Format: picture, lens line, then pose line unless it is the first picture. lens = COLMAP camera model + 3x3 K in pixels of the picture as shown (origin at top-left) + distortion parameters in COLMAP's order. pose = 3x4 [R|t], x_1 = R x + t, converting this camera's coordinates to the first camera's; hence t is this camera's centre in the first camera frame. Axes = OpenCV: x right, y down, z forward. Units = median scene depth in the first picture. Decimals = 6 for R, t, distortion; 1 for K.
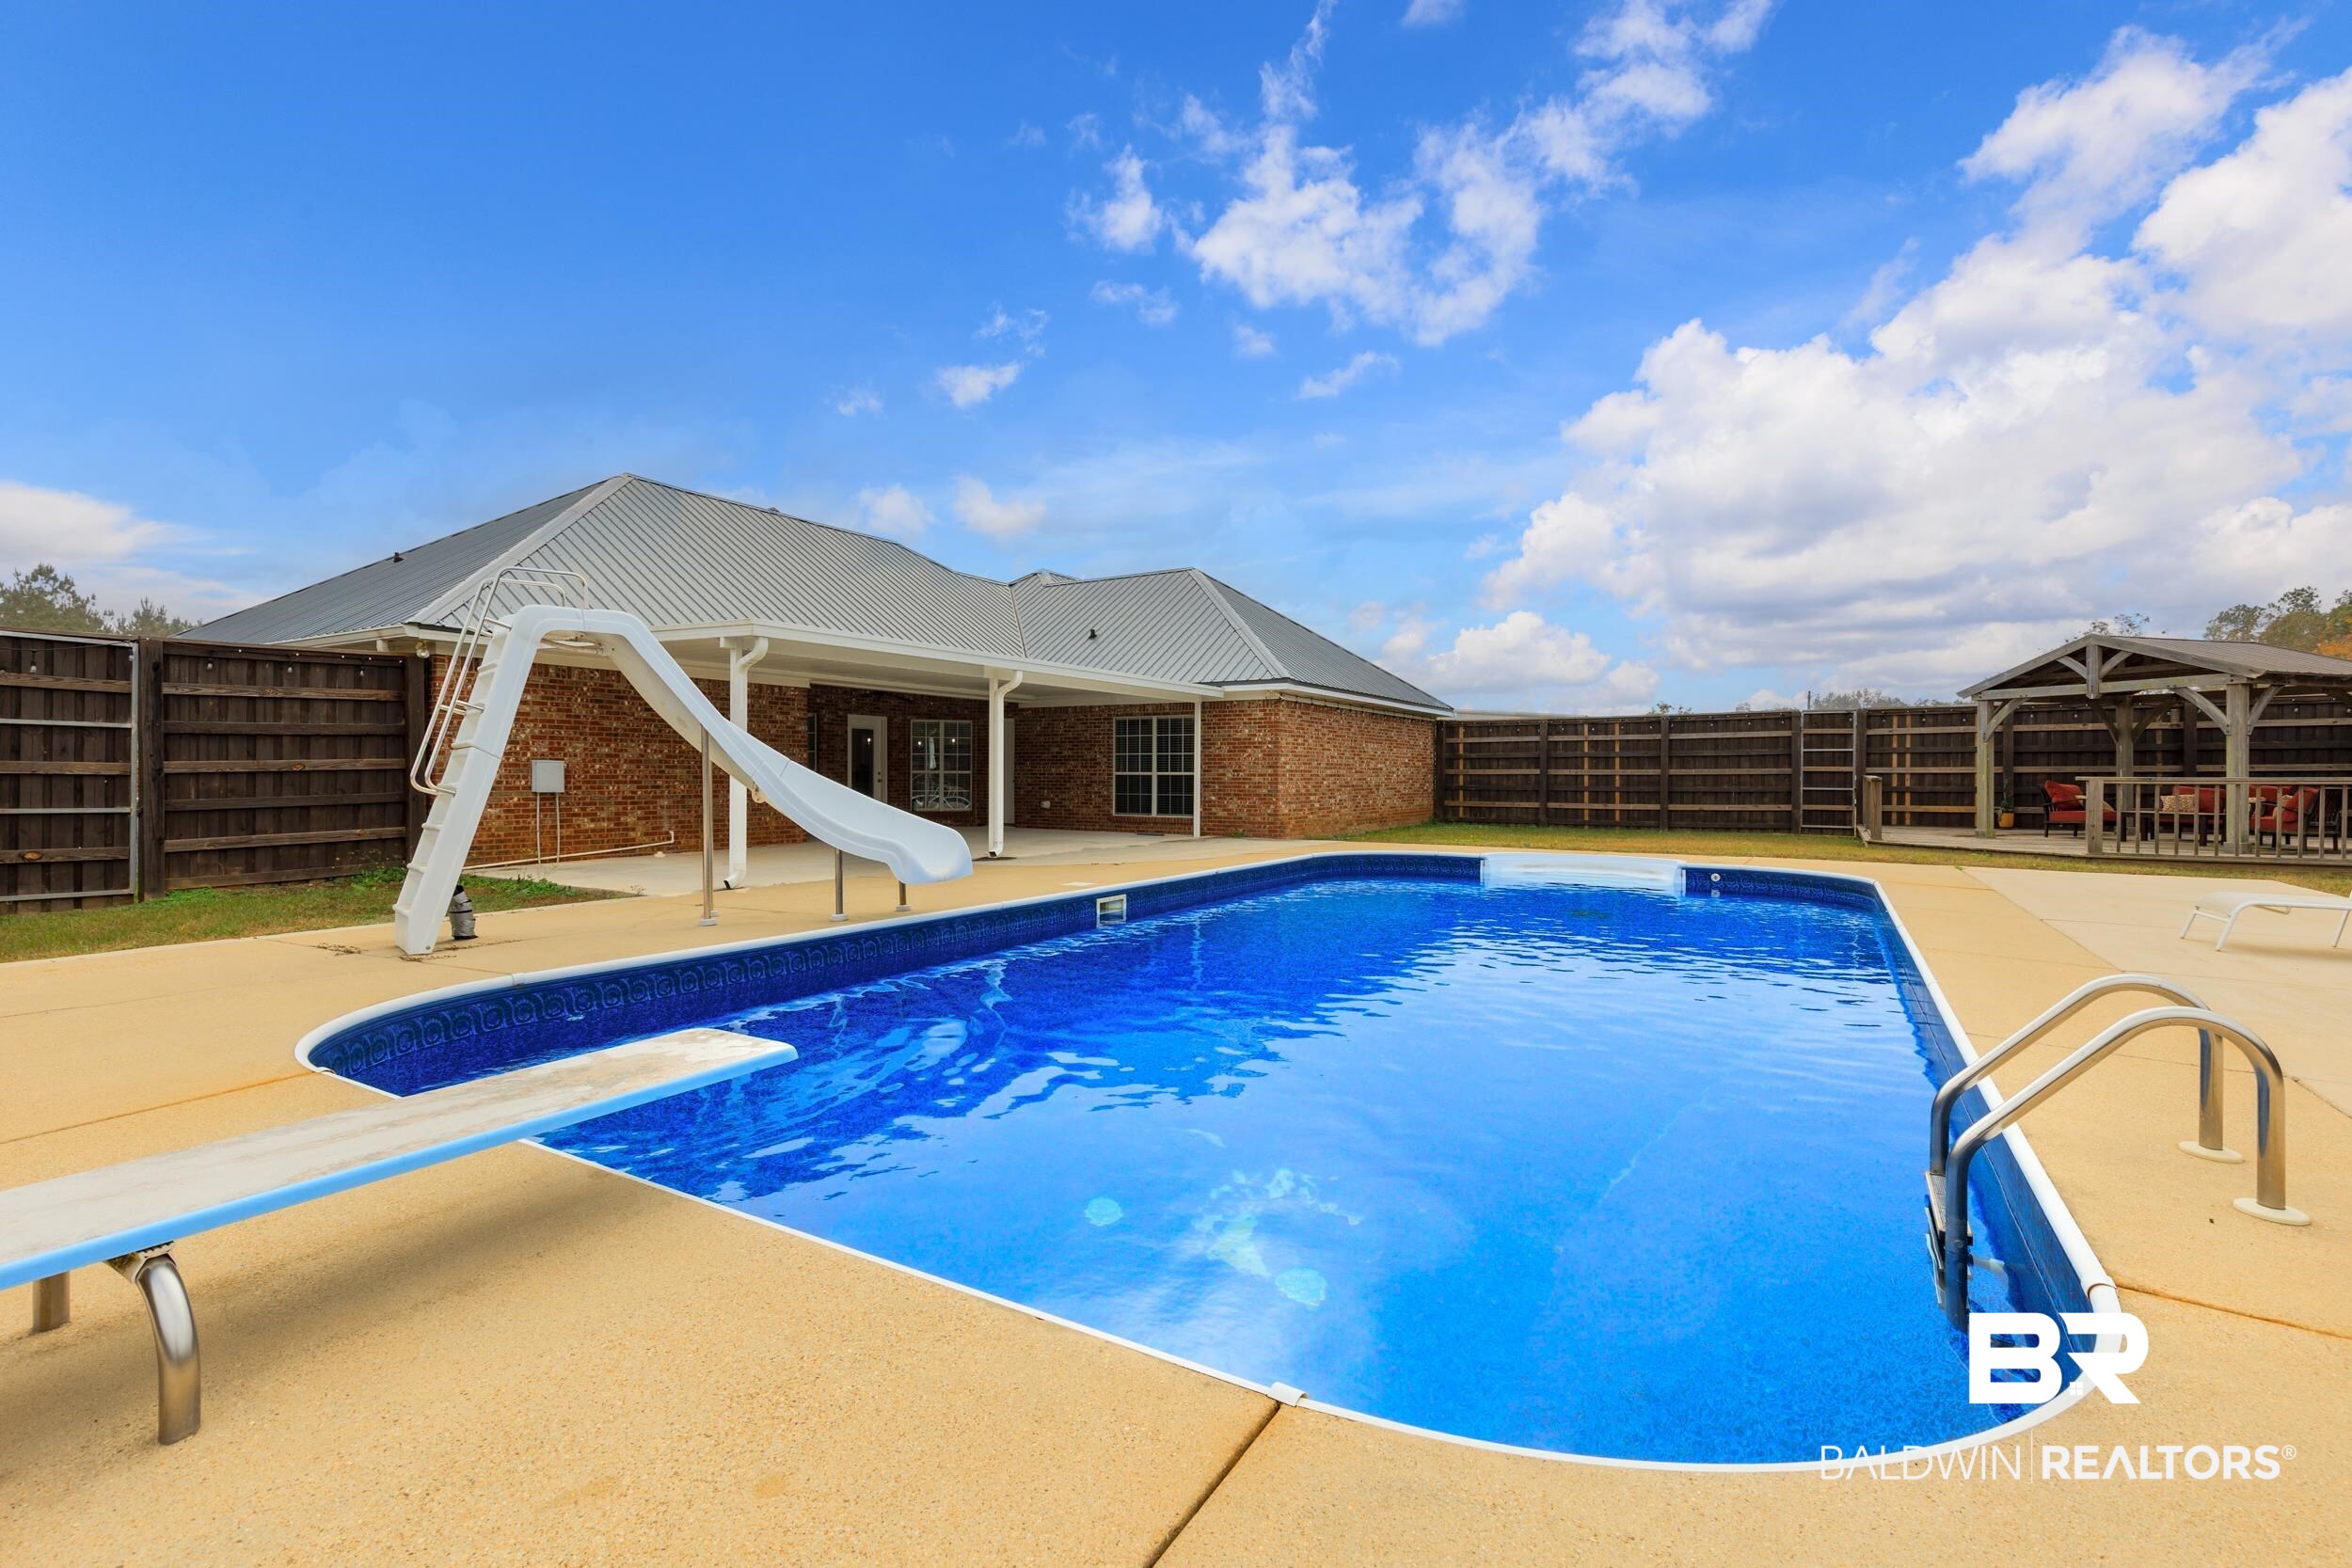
lens RADIAL K [[1060.9, 0, 1173.7], [0, 1060.9, 777.5], [0, 0, 1]] dist [-0.002330, -0.000256]
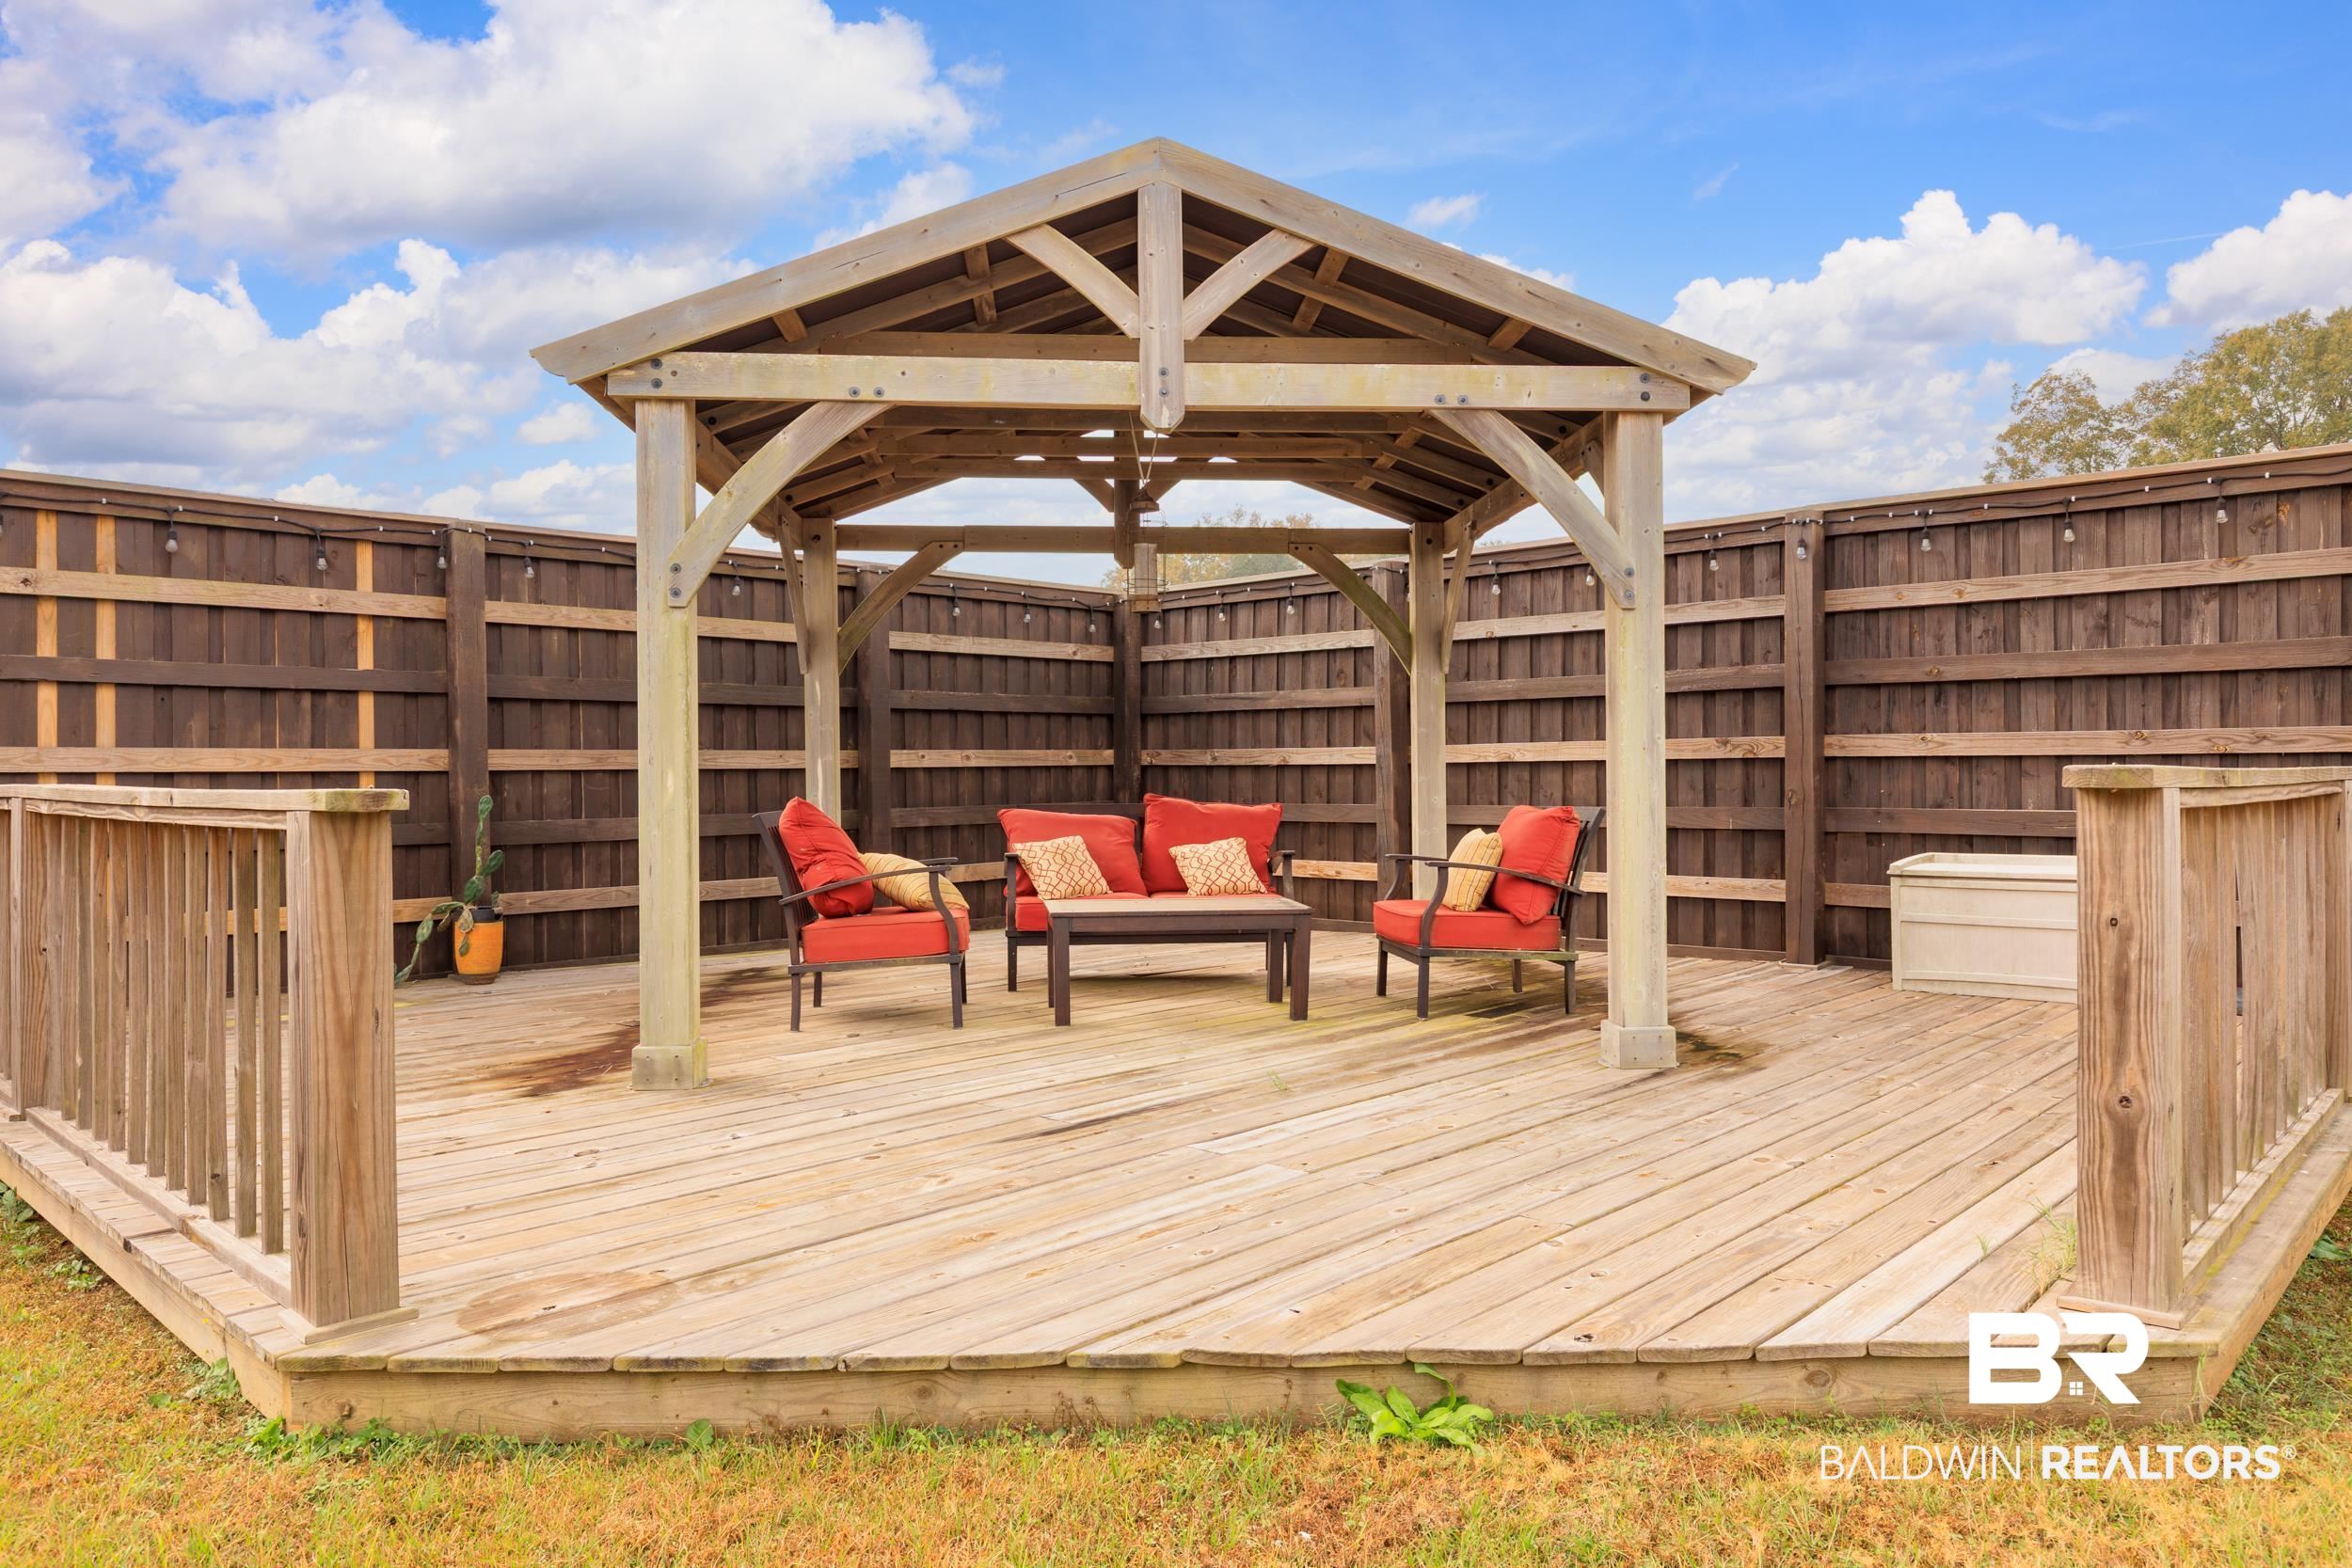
lens RADIAL K [[1531.5, 0, 1179.7], [0, 1531.5, 784.8], [0, 0, 1]] dist [0.002509, 0.000394]
pose [[0.219051, 0.002046, 0.975711, 0.513243], [0.000720, 0.999997, -0.002259, 0.000237], [-0.975713, 0.001197, 0.219049, 0.856326]]
